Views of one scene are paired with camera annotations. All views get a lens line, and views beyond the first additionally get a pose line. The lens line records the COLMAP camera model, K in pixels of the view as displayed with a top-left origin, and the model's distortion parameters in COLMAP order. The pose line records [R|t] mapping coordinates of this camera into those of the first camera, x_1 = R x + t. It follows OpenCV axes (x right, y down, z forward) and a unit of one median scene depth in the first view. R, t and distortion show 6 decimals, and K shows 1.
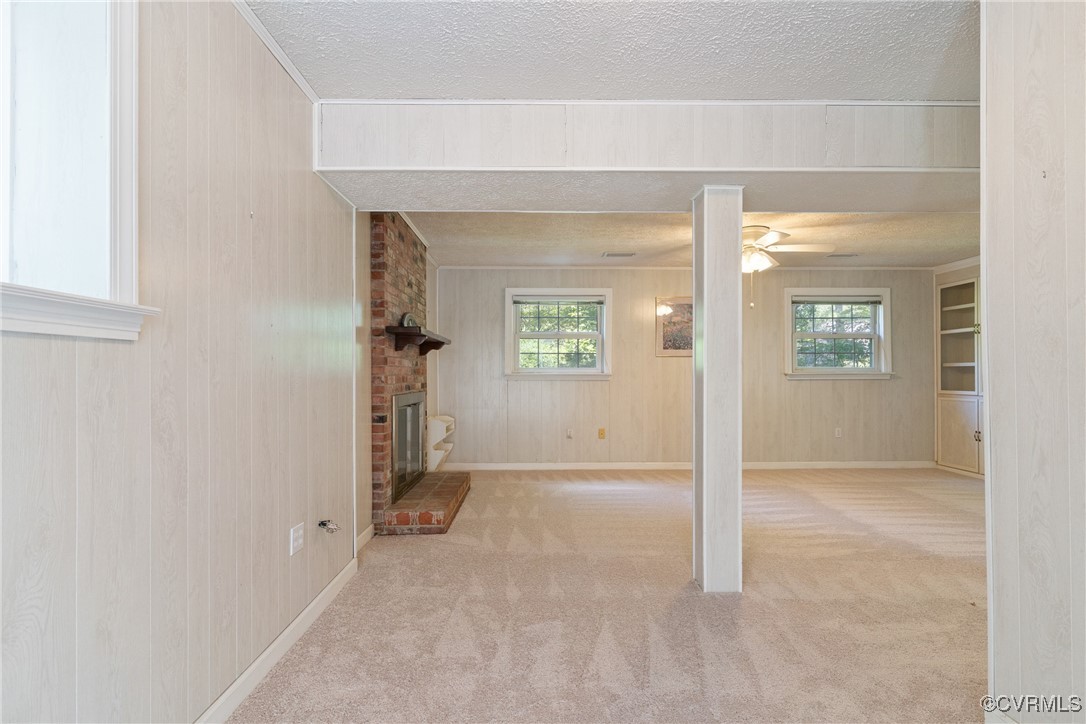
lens RADIAL K [[523.4, 0, 542.0], [0, 523.4, 374.9], [0, 0, 1]] dist [0.001182, -0.000761]
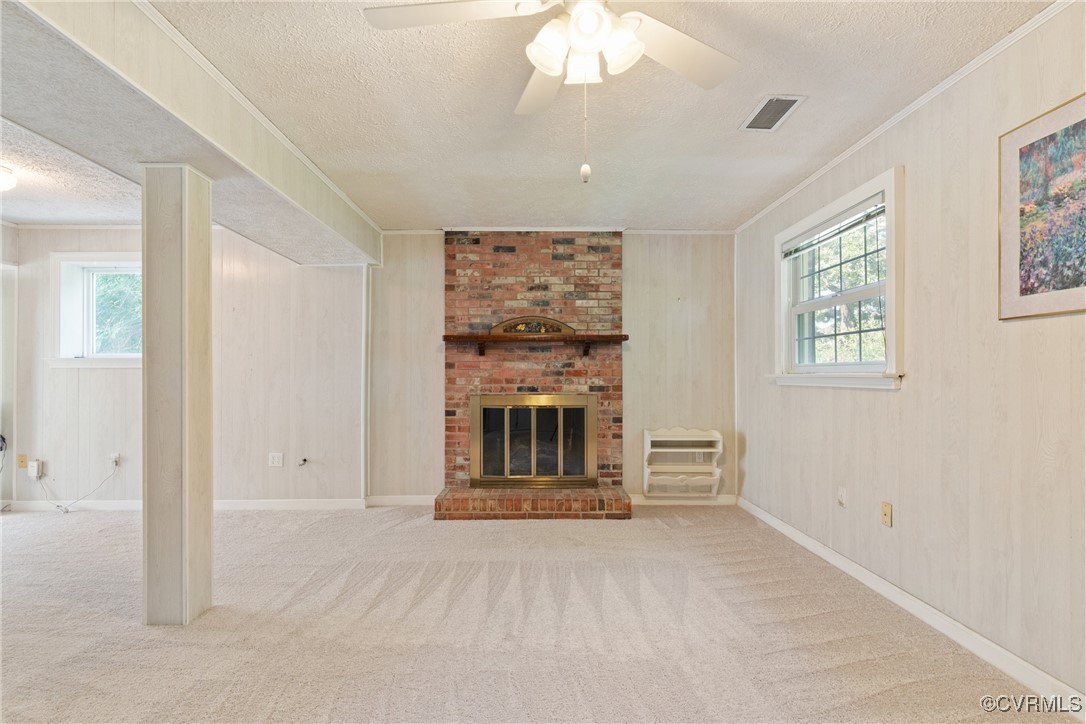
lens RADIAL K [[523.4, 0, 542.0], [0, 523.4, 374.9], [0, 0, 1]] dist [0.001182, -0.000761]
pose [[-0.008713, -0.001772, -0.999960, 0.547384], [0.001622, 0.999997, -0.001787, -0.001720], [0.999961, -0.001638, -0.008710, 0.723240]]
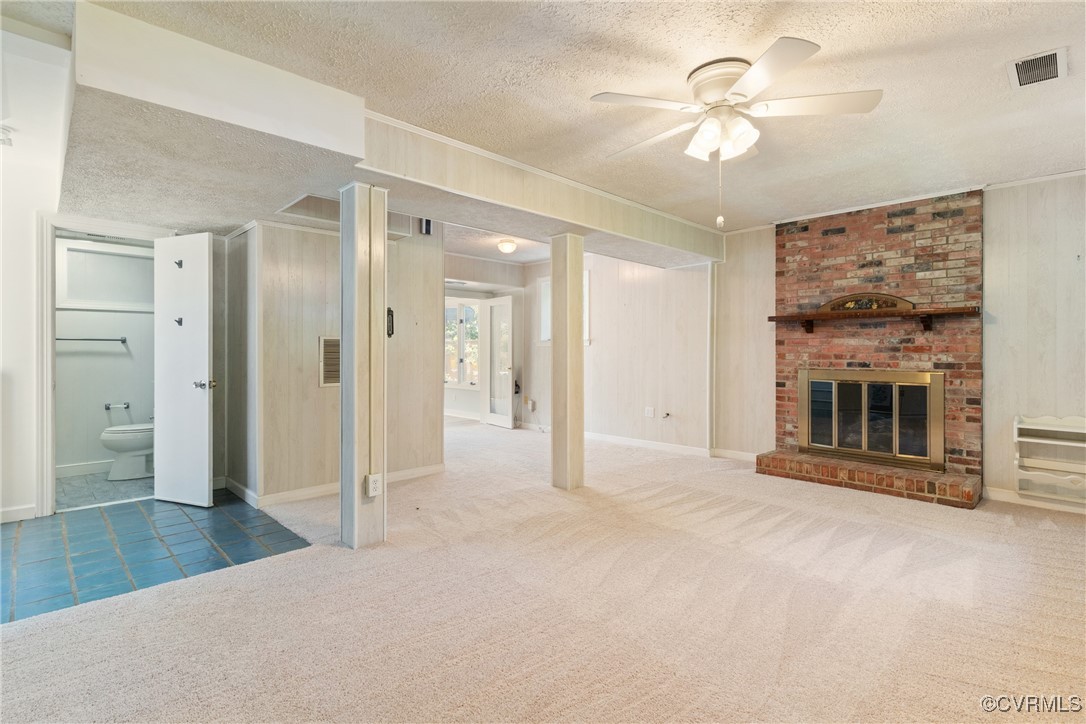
lens RADIAL K [[523.7, 0, 537.8], [0, 523.7, 352.7], [0, 0, 1]] dist [0.002626, 0.000023]
pose [[-0.732519, 0.000564, -0.680746, 0.660884], [-0.001325, 0.999997, 0.002255, -0.001517], [0.680745, 0.002554, -0.732516, 0.932567]]
